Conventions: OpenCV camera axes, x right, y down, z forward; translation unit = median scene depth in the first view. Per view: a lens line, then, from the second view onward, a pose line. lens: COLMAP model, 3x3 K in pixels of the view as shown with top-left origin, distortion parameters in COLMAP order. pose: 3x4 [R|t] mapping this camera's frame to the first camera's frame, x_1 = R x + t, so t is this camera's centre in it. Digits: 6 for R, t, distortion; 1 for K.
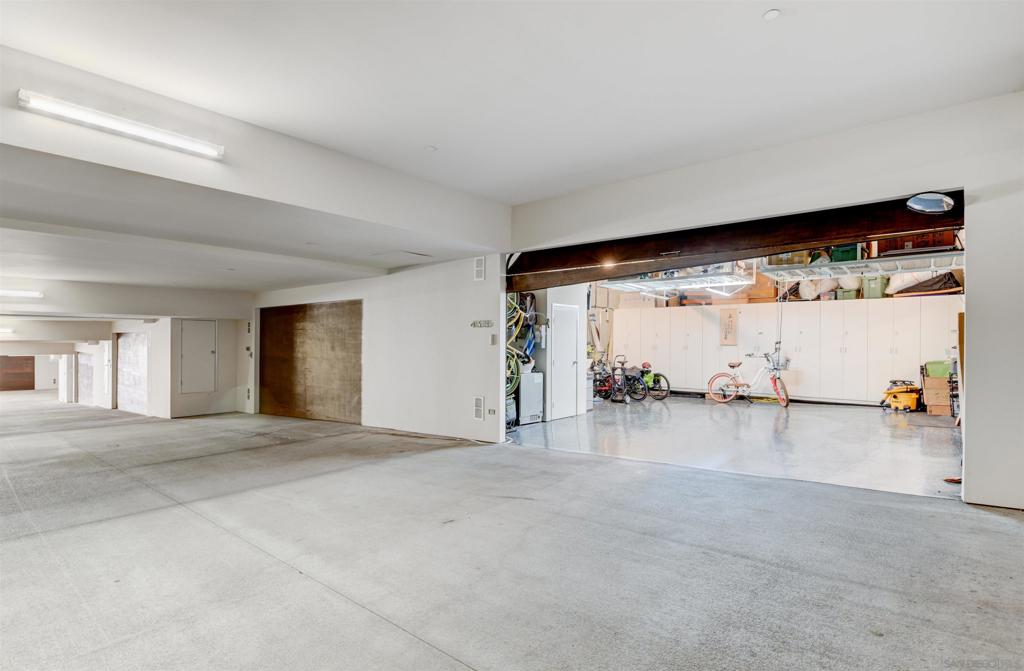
lens RADIAL K [[503.8, 0, 512.4], [0, 503.8, 339.1], [0, 0, 1]] dist [-0.000435, -0.000087]
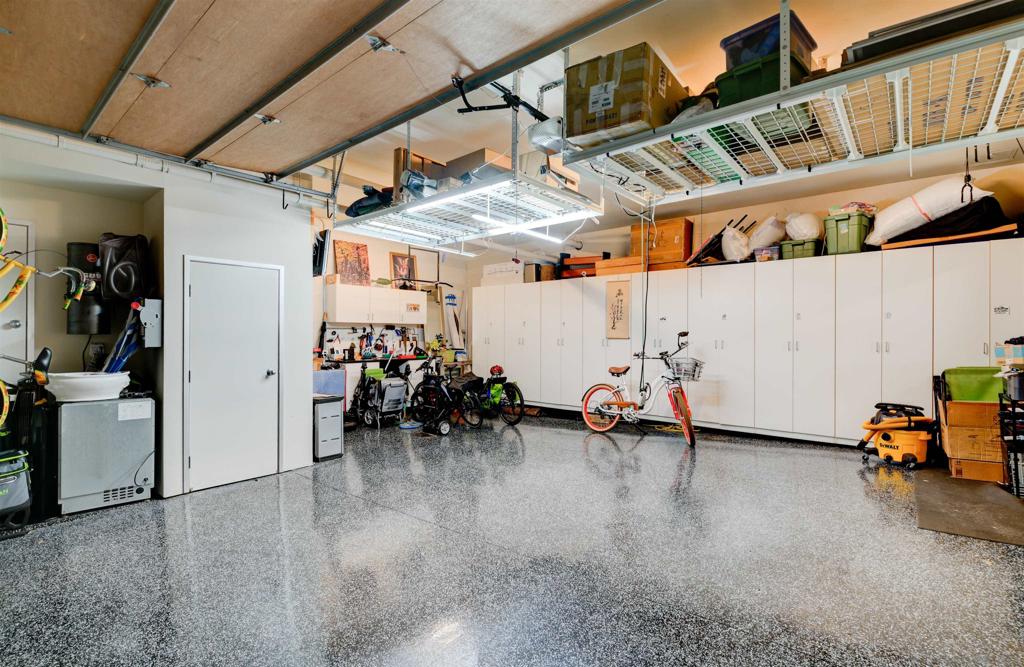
lens RADIAL K [[473.4, 0, 512.0], [0, 473.4, 333.5], [0, 0, 1]] dist [-0.000216, -0.000214]
pose [[0.999952, -0.004461, -0.008776, 0.347236], [0.004461, 0.999990, -0.000078, 0.005834], [0.008777, 0.000038, 0.999961, 0.466031]]
